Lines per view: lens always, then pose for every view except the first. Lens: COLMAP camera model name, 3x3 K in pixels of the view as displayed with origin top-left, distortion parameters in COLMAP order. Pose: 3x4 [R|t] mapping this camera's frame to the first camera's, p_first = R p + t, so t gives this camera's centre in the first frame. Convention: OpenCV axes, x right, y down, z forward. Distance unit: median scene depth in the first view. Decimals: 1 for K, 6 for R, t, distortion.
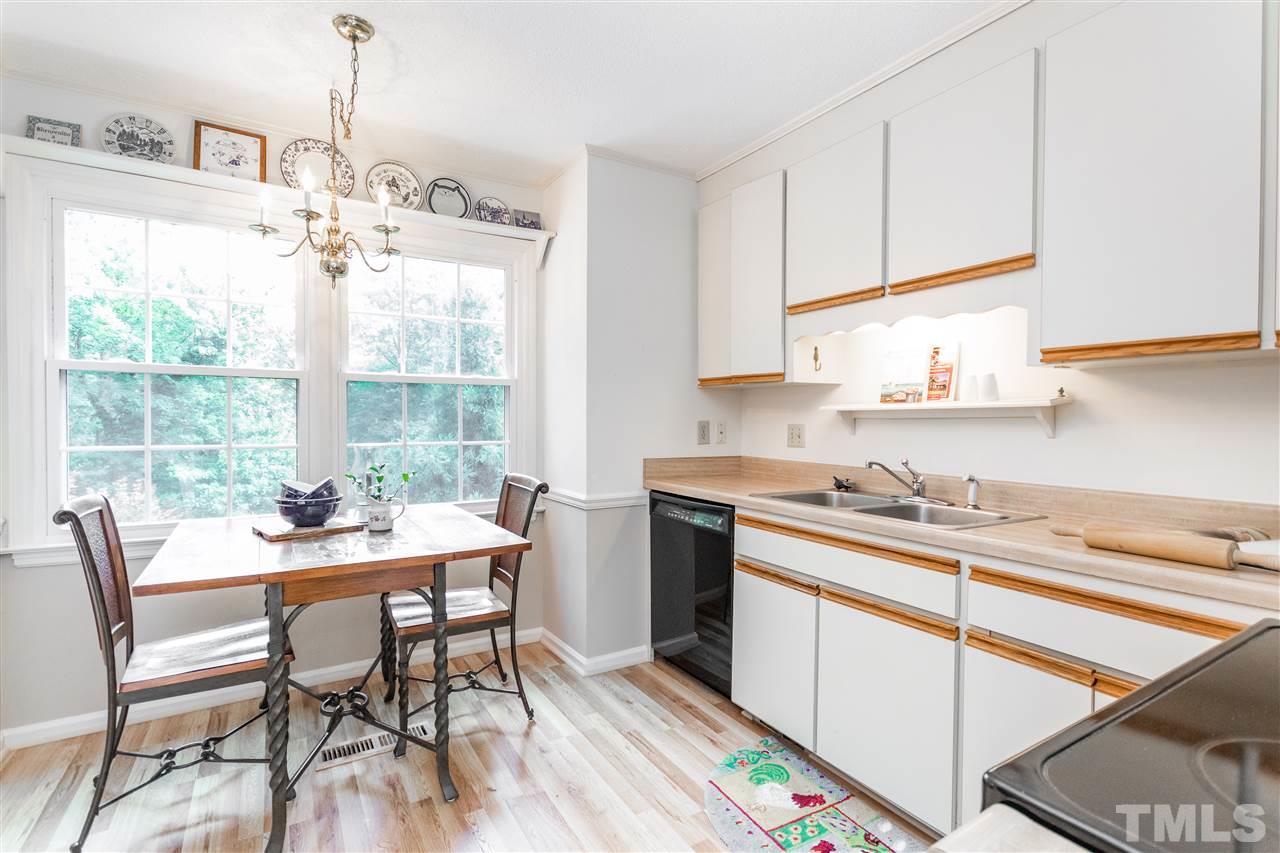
lens RADIAL K [[596.7, 0, 632.7], [0, 596.7, 426.1], [0, 0, 1]] dist [-0.000592, 0.000142]
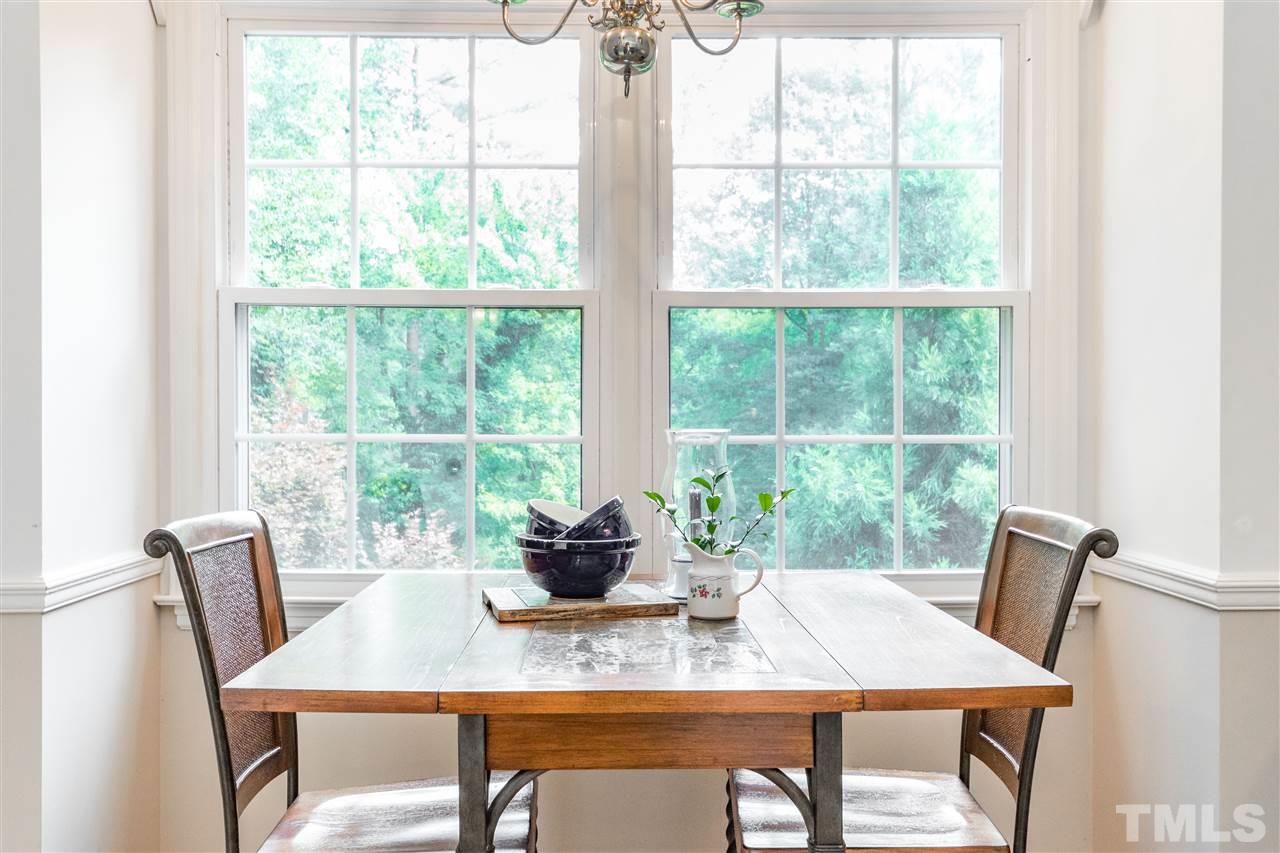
lens RADIAL K [[1127.8, 0, 639.3], [0, 1127.8, 432.2], [0, 0, 1]] dist [-0.003432, -0.003598]
pose [[0.866079, 0.002263, -0.499902, -0.047254], [-0.004920, 0.999980, -0.003998, 0.037720], [0.499883, 0.005922, 0.866073, 0.234300]]
